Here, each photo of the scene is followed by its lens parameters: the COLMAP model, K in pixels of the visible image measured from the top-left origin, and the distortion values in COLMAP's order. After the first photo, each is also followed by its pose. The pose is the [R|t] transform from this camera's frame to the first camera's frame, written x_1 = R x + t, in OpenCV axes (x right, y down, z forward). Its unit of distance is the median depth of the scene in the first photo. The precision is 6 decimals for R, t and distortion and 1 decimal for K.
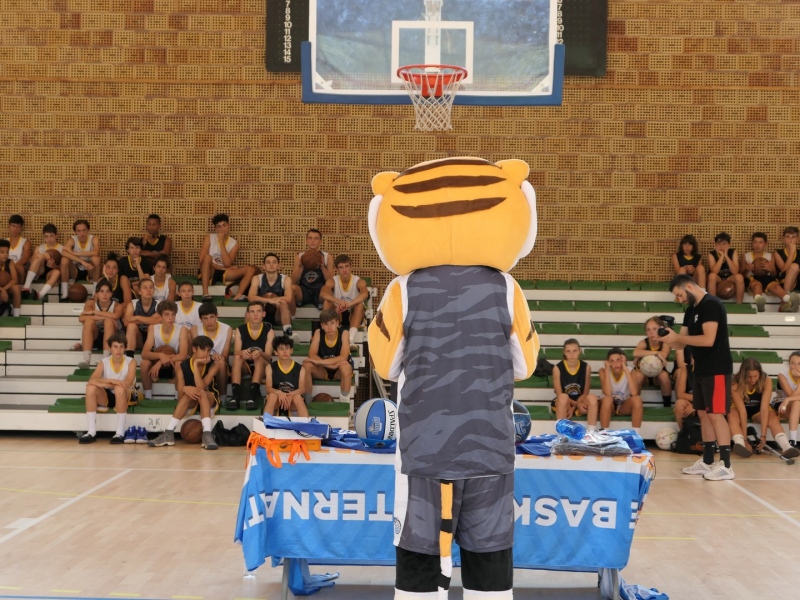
lens RADIAL K [[1508.0, 0, 400.0], [0, 1508.0, 300.0], [0, 0, 1]] dist [0.014994, 0.010024]
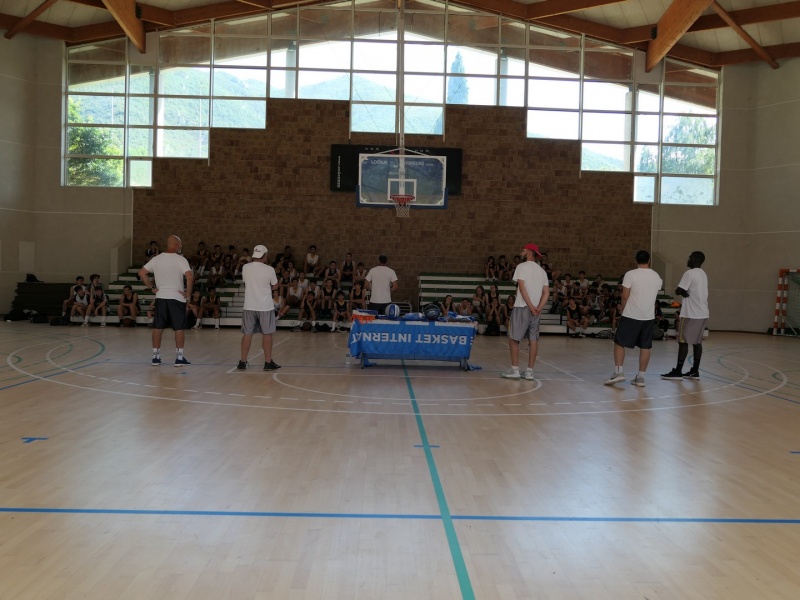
lens RADIAL K [[619.9, 0, 400.0], [0, 619.9, 300.0], [0, 0, 1]] dist [-0.004757, -0.000495]
pose [[0.999005, 0.010555, 0.043324, -0.018209], [-0.011767, 0.999543, 0.027829, 0.006594], [-0.043010, -0.028311, 0.998673, -0.101525]]
